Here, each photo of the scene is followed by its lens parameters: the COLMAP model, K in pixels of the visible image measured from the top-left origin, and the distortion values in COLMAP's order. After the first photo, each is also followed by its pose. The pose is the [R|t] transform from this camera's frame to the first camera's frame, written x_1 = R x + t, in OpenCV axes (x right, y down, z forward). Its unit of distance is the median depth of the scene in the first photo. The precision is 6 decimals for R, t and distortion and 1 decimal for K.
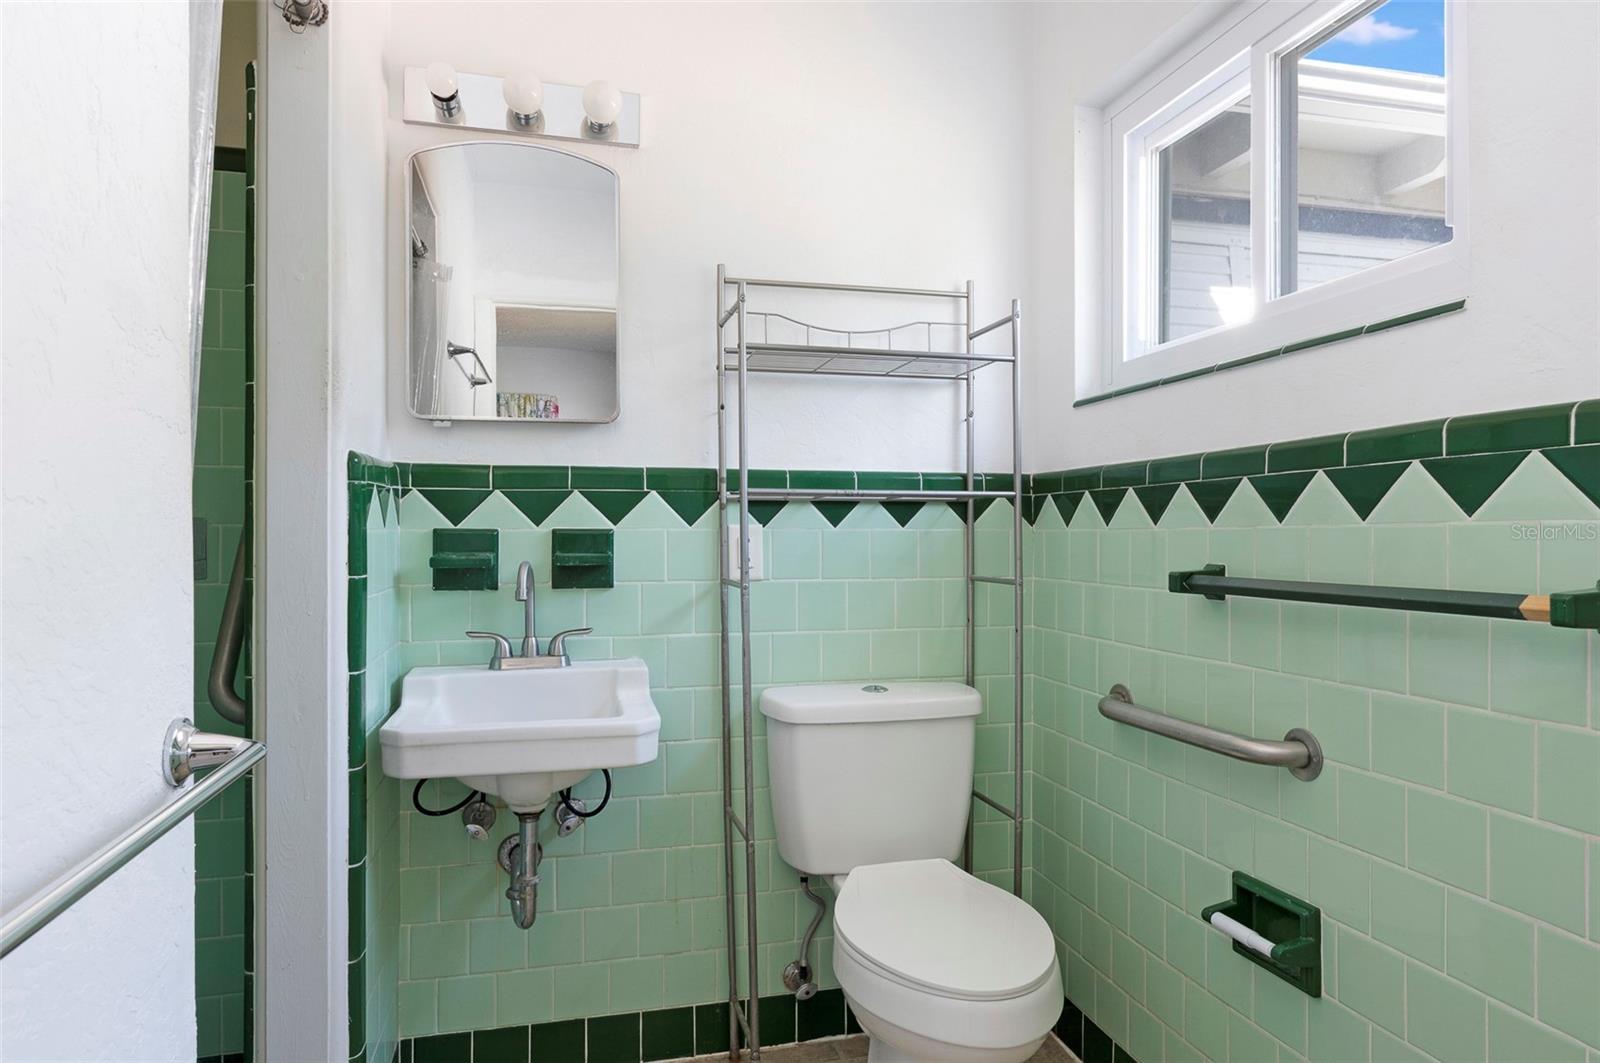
lens RADIAL K [[941.5, 0, 792.7], [0, 941.5, 521.7], [0, 0, 1]] dist [-0.005964, -0.003451]
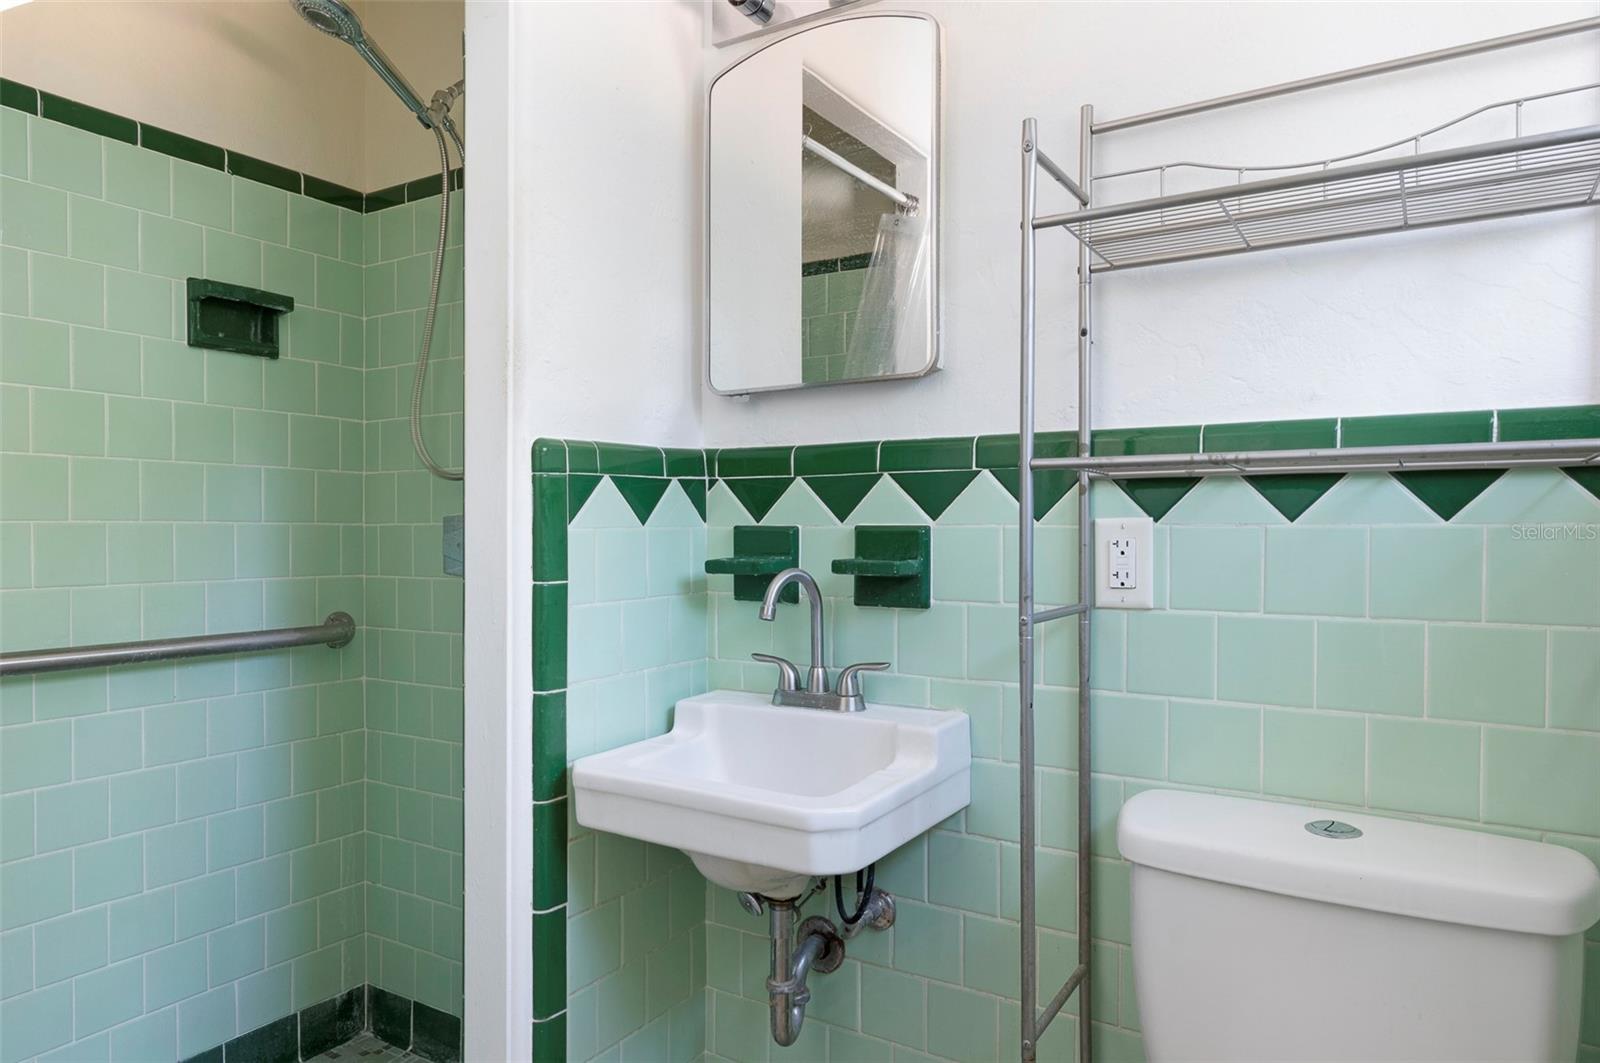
lens RADIAL K [[1006.7, 0, 780.6], [0, 1006.7, 535.9], [0, 0, 1]] dist [0.003885, 0.000560]
pose [[0.697591, 0.005919, -0.716472, 0.275365], [0.010359, 0.999778, 0.018346, 0.000337], [0.716422, -0.020220, 0.697374, 0.390306]]
